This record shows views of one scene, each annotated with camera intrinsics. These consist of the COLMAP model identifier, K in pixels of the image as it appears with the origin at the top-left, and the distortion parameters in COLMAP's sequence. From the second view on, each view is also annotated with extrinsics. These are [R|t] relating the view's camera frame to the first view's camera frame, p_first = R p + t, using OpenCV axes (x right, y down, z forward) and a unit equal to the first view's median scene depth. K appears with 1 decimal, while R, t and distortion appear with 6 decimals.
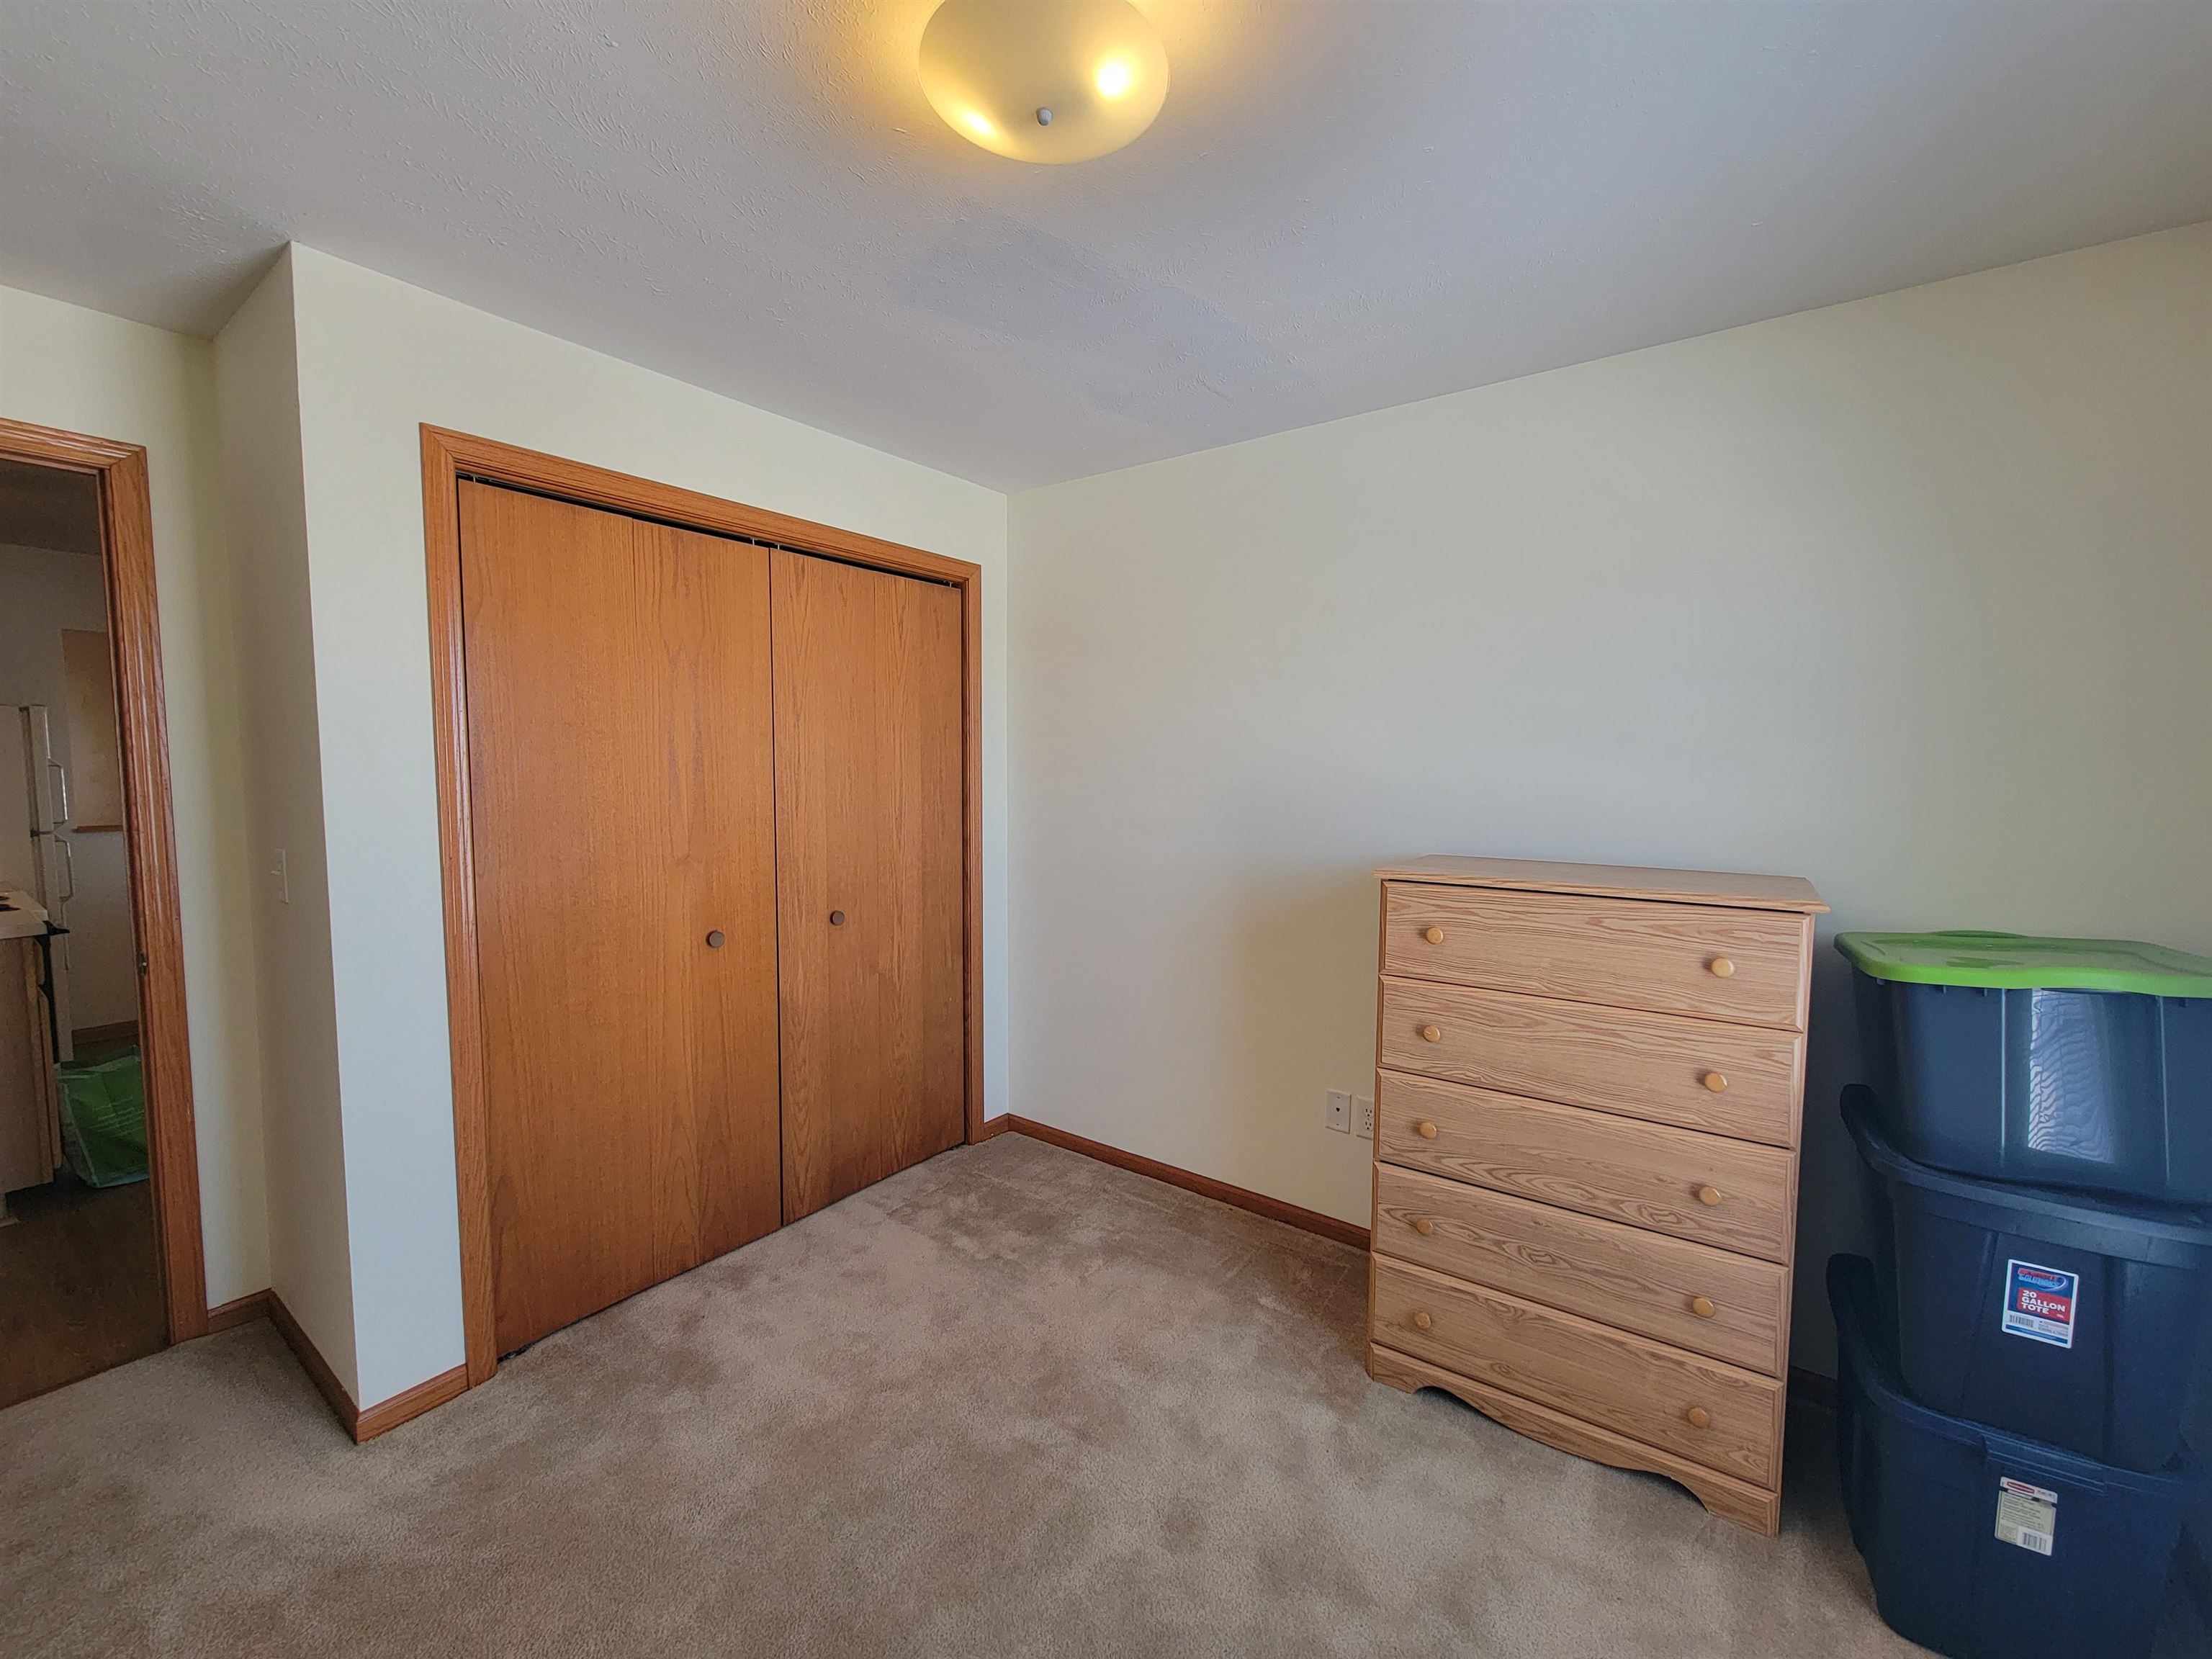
lens RADIAL K [[891.5, 0, 1107.6], [0, 891.5, 826.3], [0, 0, 1]] dist [-0.001933, -0.000380]
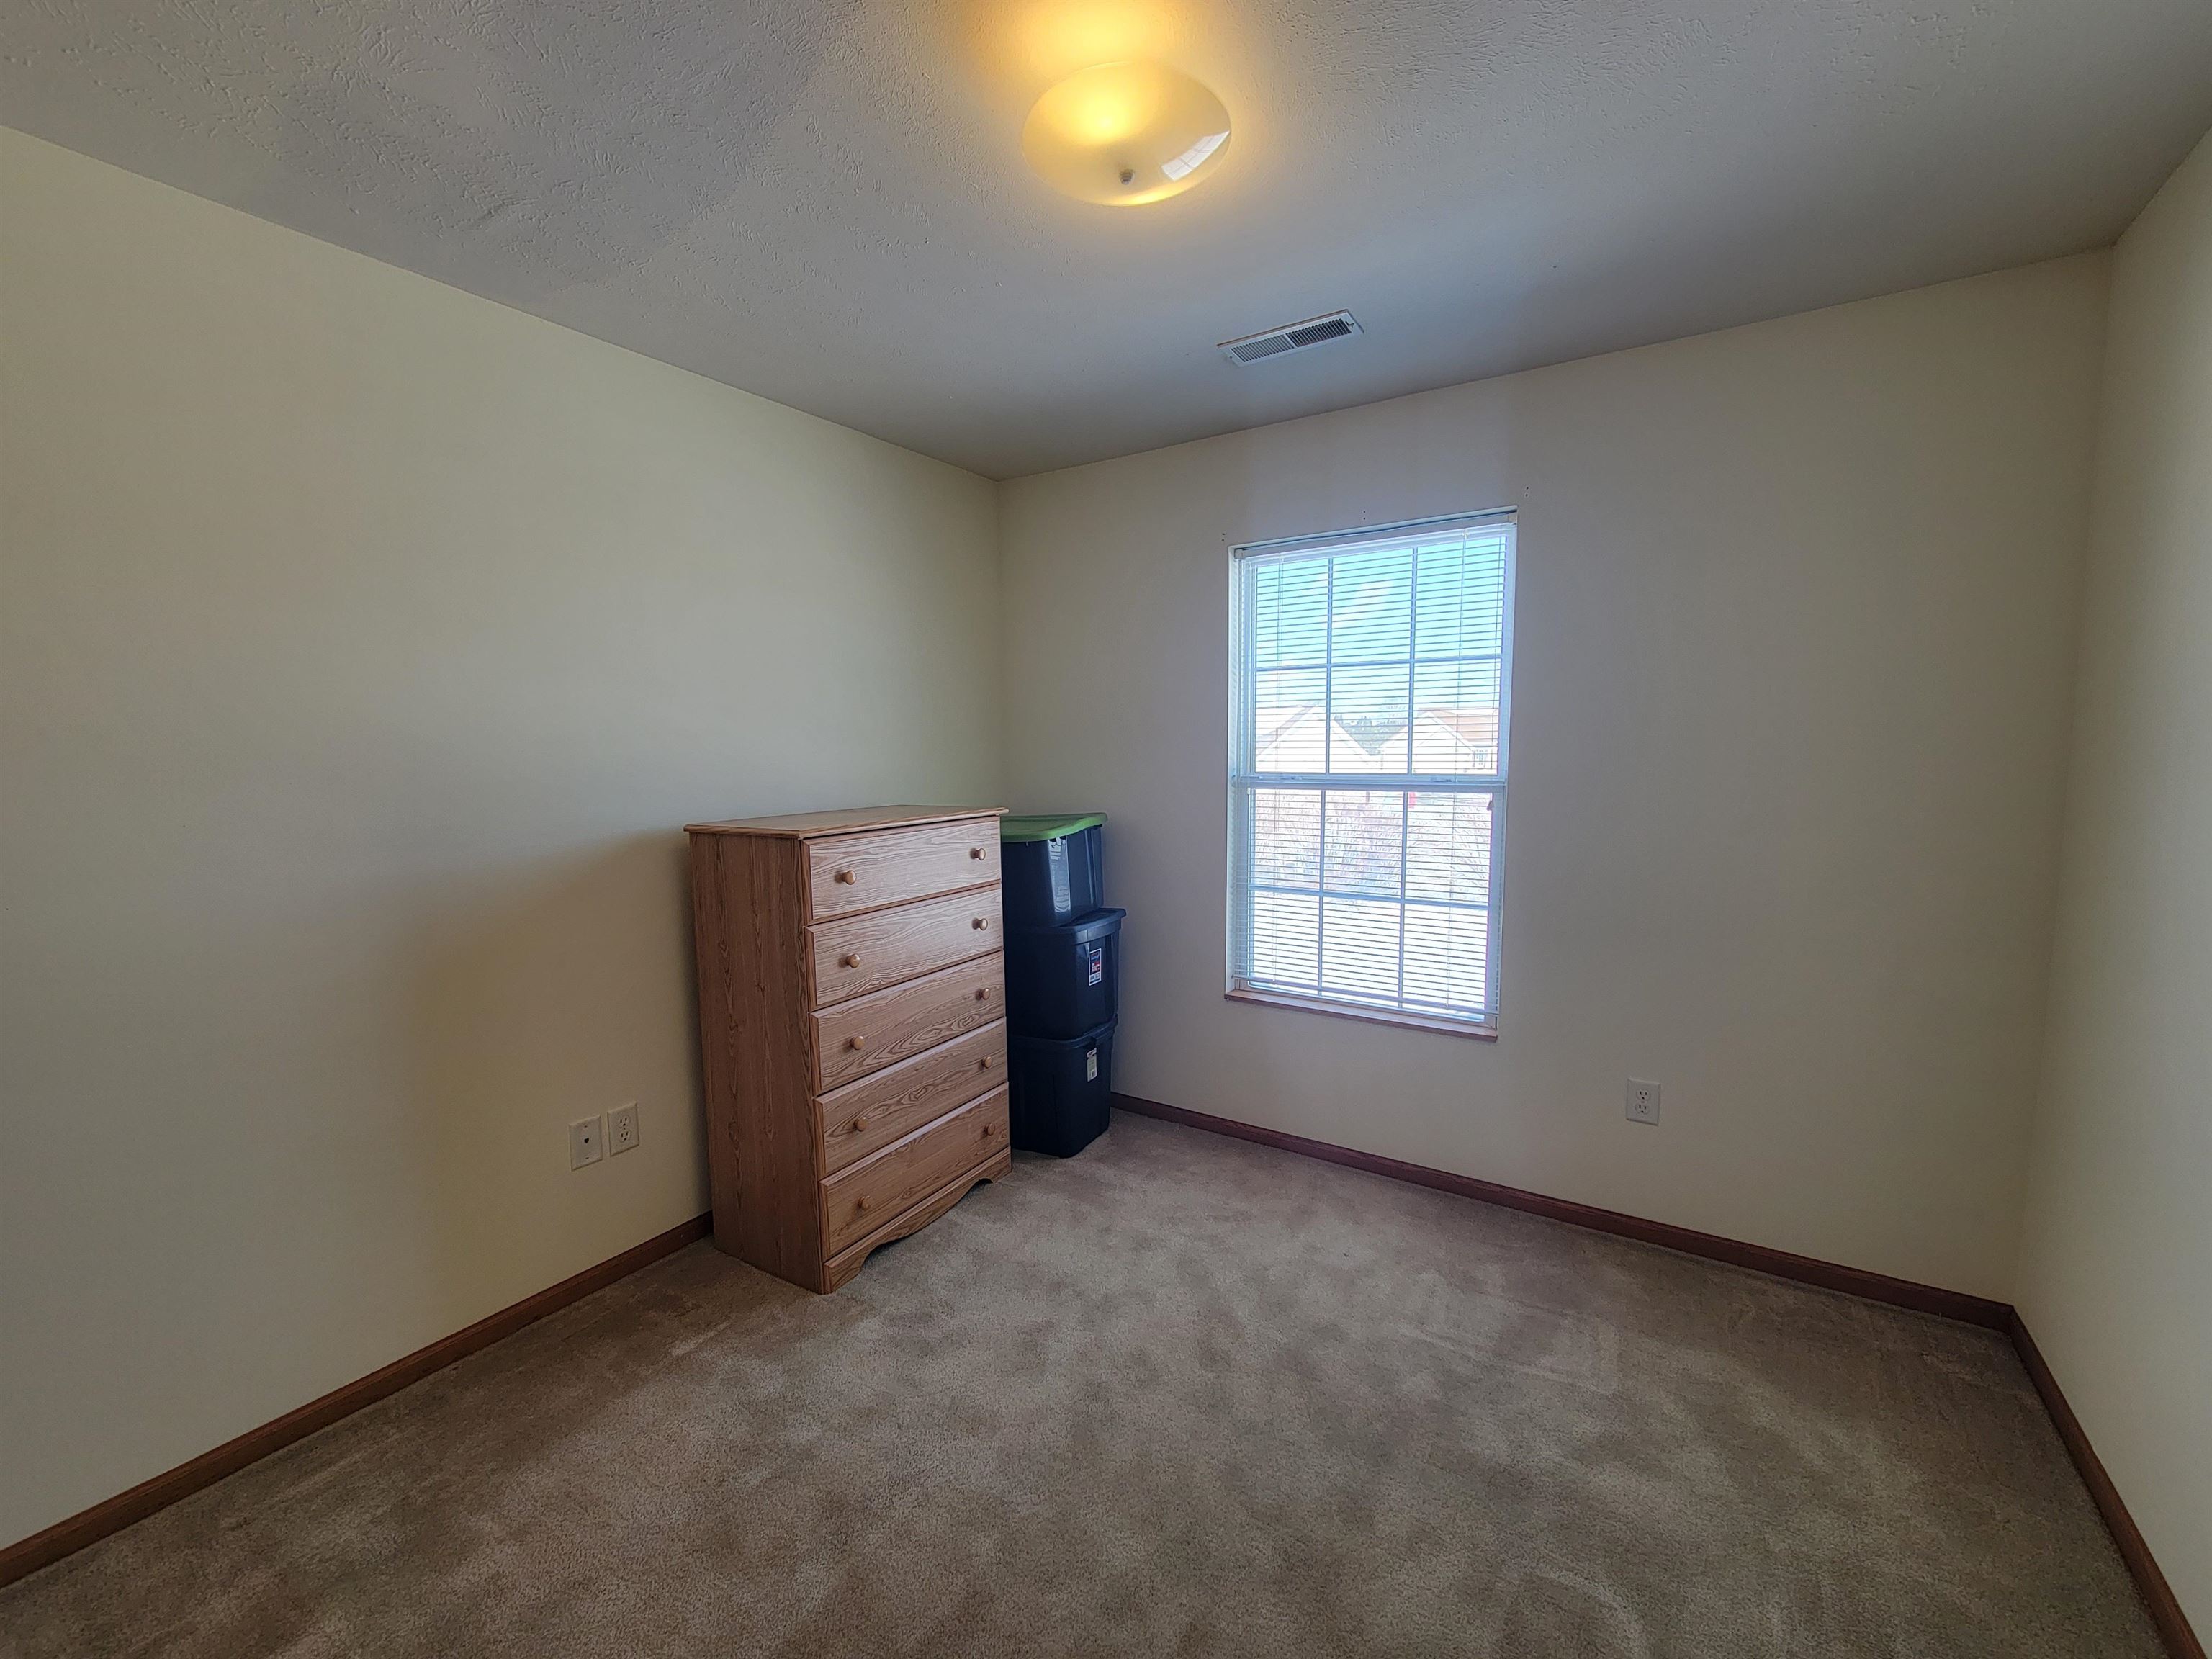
lens RADIAL K [[891.5, 0, 1107.9], [0, 891.5, 830.7], [0, 0, 1]] dist [-0.001933, -0.000380]
pose [[-0.053573, -0.098501, 0.993694, -0.829912], [0.088908, 0.990700, 0.102998, -0.030777], [-0.994598, 0.093866, -0.044317, 0.715934]]
